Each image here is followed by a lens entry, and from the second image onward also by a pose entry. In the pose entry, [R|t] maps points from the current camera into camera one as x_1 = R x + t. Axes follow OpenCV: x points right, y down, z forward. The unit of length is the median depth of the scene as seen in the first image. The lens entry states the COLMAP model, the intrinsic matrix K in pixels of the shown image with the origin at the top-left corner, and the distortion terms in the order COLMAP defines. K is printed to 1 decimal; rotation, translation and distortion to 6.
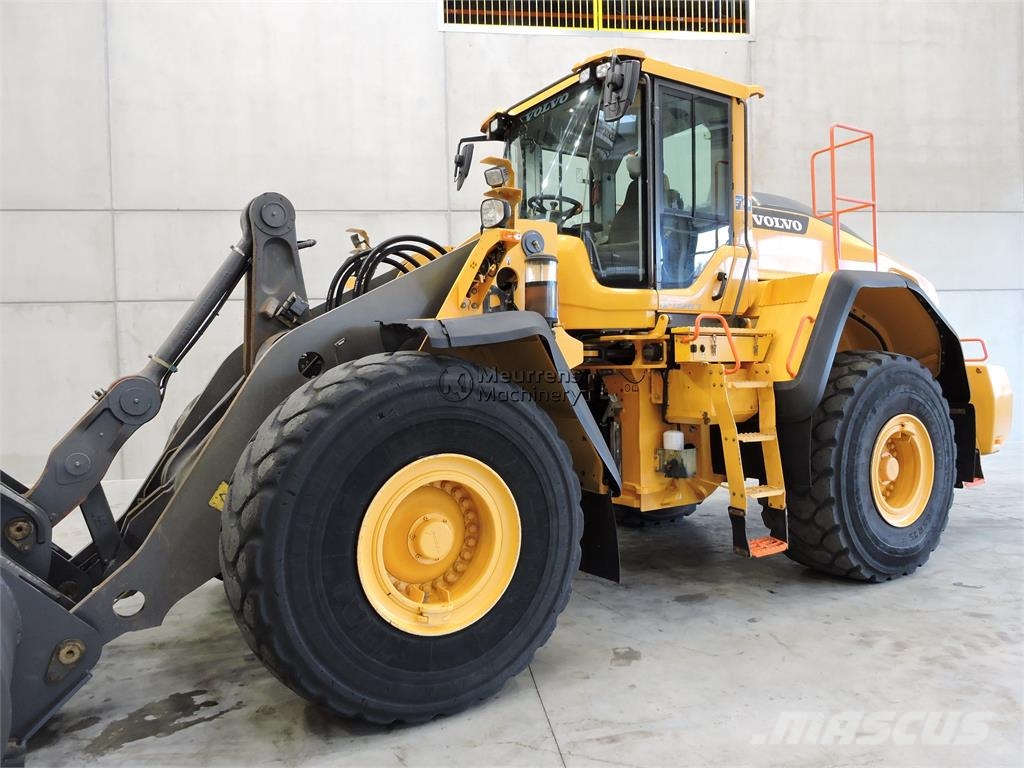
lens RADIAL K [[732.6, 0, 515.9], [0, 732.6, 383.7], [0, 0, 1]] dist [-0.006552, 0.003802]
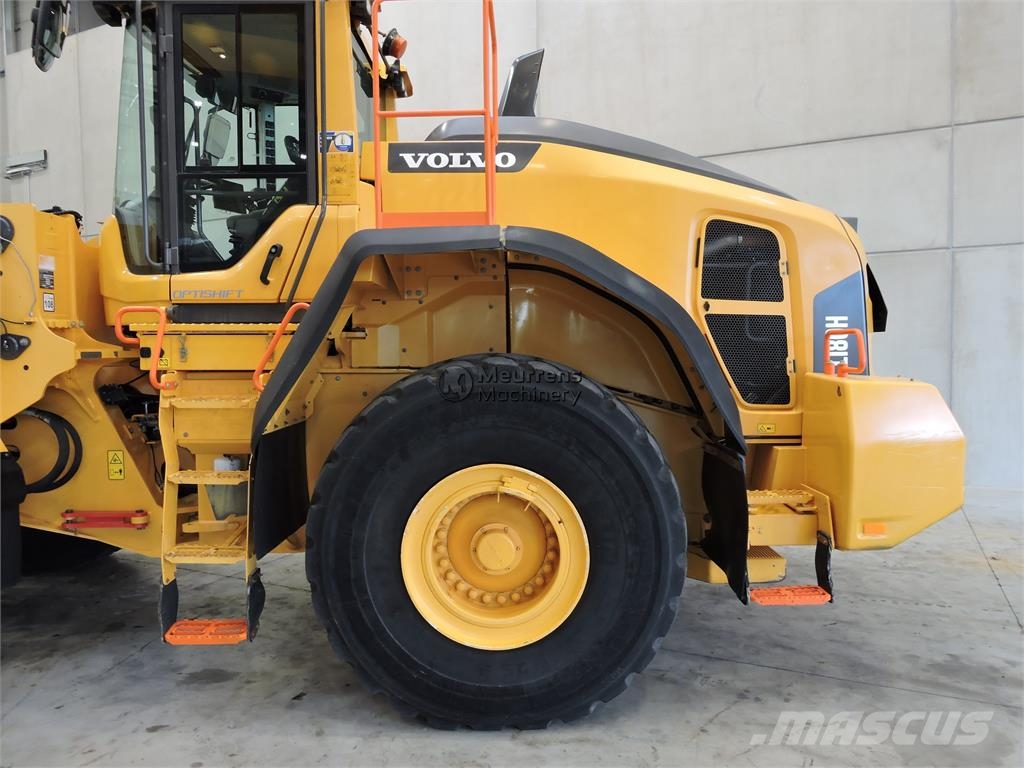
lens RADIAL K [[732.6, 0, 515.9], [0, 732.6, 383.7], [0, 0, 1]] dist [-0.006552, 0.003802]
pose [[0.836441, 0.038884, -0.546676, 0.918088], [-0.018724, 0.998925, 0.042402, -0.051988], [0.547737, -0.025231, 0.836270, 0.543244]]
